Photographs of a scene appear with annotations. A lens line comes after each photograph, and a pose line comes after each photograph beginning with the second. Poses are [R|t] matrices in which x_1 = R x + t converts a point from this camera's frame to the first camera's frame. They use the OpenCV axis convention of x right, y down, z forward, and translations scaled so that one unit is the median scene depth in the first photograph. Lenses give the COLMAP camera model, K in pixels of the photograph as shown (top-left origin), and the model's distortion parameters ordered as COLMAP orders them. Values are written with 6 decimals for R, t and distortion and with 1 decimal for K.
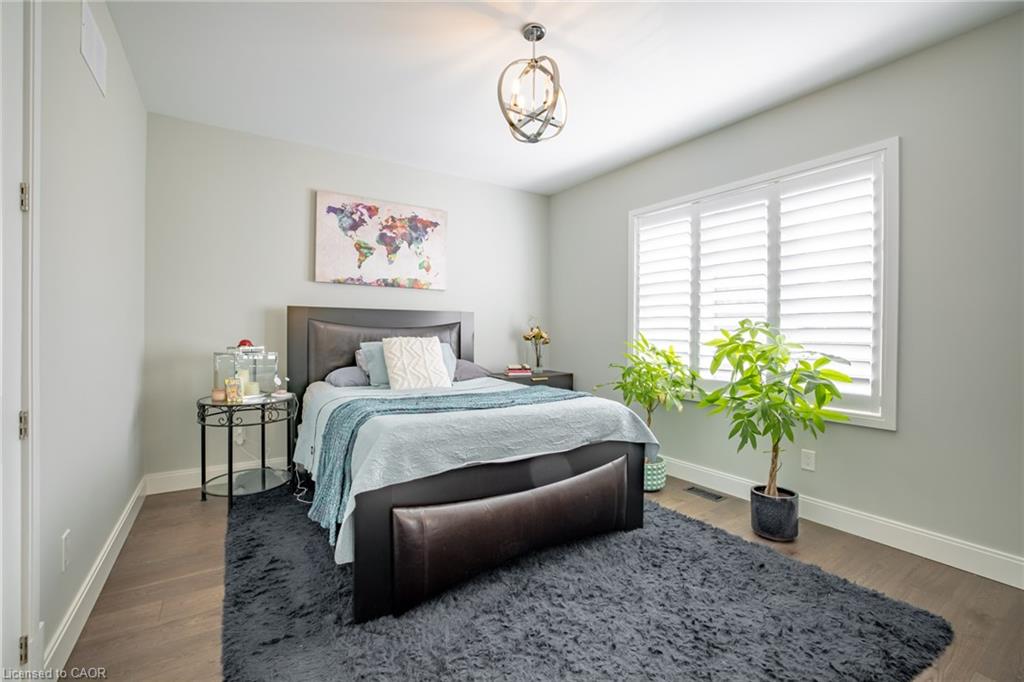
lens RADIAL K [[449.9, 0, 505.7], [0, 449.9, 330.1], [0, 0, 1]] dist [0.002781, 0.000833]
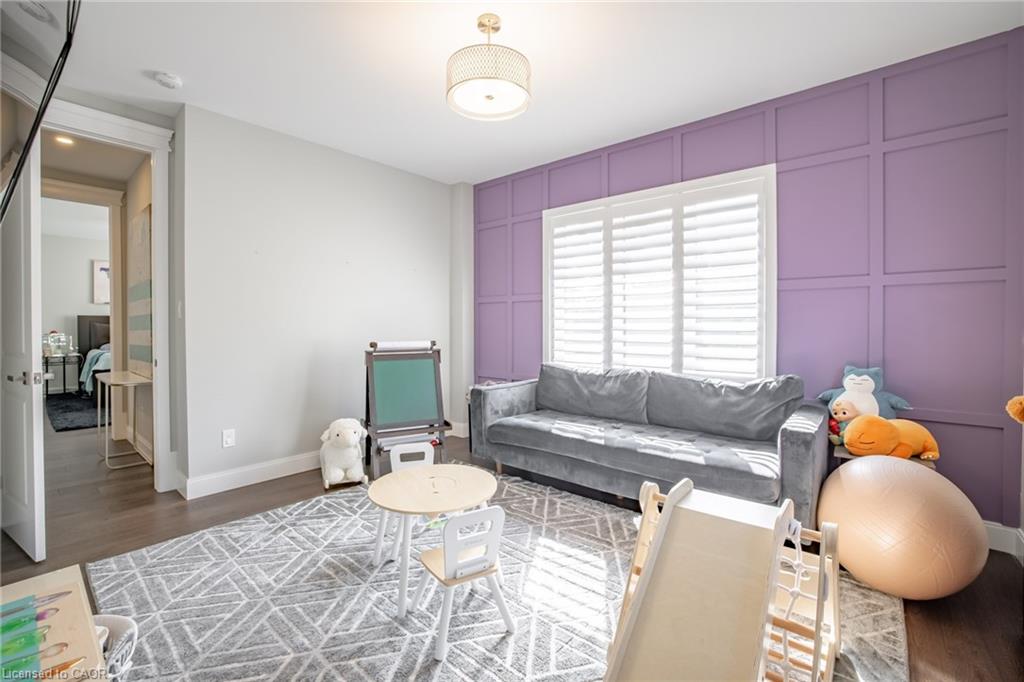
lens RADIAL K [[449.9, 0, 515.4], [0, 449.9, 338.4], [0, 0, 1]] dist [0.002781, 0.000833]
pose [[0.951192, -0.008815, 0.308474, 0.926670], [0.005663, 0.999922, 0.011114, 0.048628], [-0.308548, -0.008825, 0.951168, -1.871182]]
